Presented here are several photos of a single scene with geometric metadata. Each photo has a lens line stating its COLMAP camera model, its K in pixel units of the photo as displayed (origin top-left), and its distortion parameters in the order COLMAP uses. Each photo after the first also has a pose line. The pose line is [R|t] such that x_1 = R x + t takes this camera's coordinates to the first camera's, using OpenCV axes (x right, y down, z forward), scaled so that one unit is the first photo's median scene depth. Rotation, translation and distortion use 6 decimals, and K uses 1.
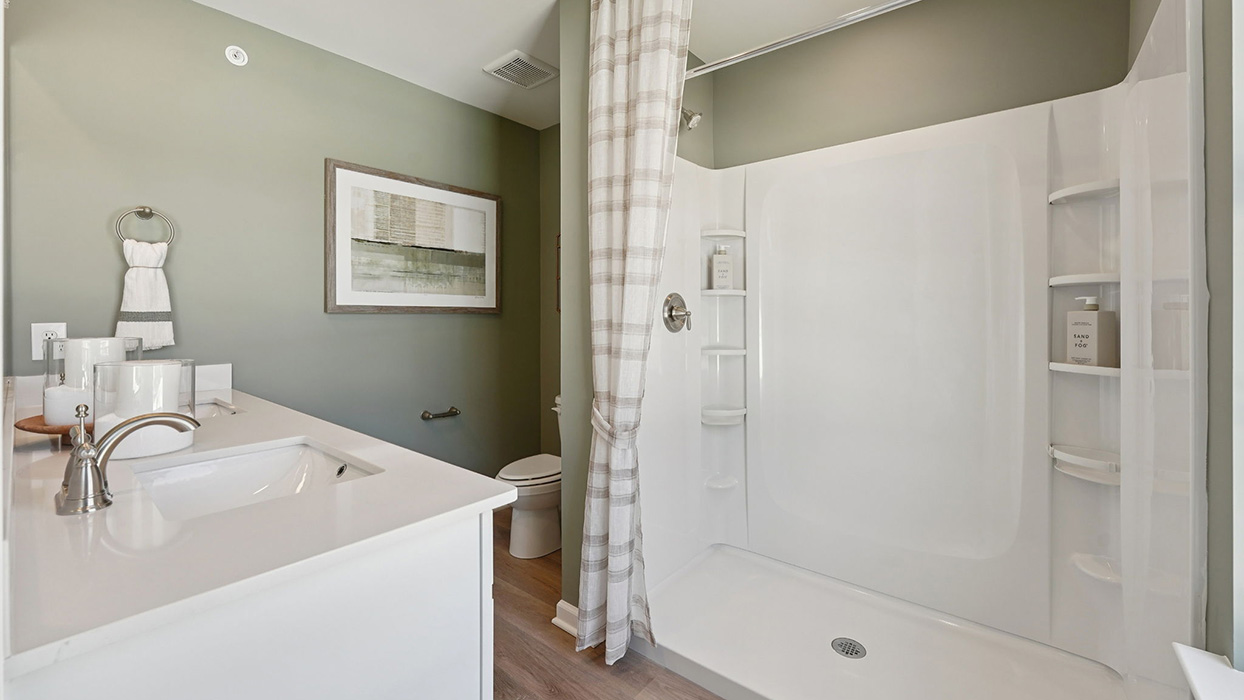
lens RADIAL K [[495.6, 0, 620.8], [0, 495.6, 317.9], [0, 0, 1]] dist [0.000028, 0.000017]
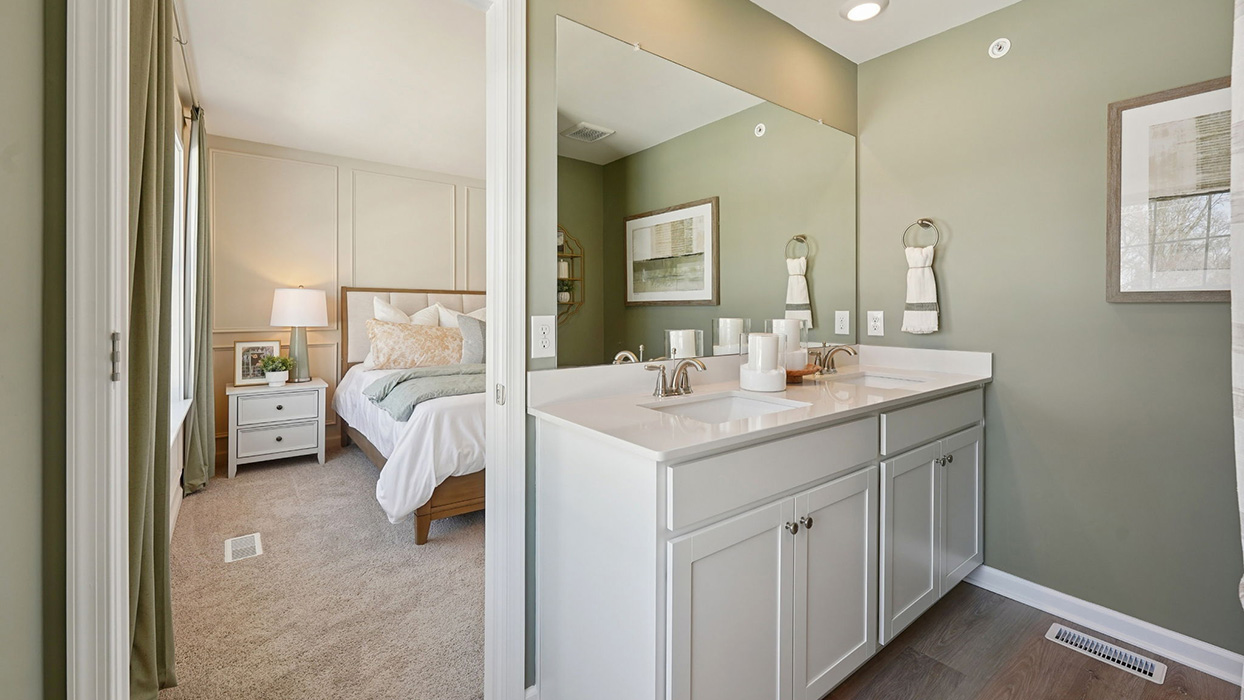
lens RADIAL K [[507.0, 0, 620.8], [0, 507.0, 307.7], [0, 0, 1]] dist [0.000086, 0.000027]
pose [[-0.227843, 0.005195, -0.973684, 0.451992], [-0.002897, 0.999978, 0.006013, -0.005082], [0.973694, 0.004190, -0.227823, 0.540066]]
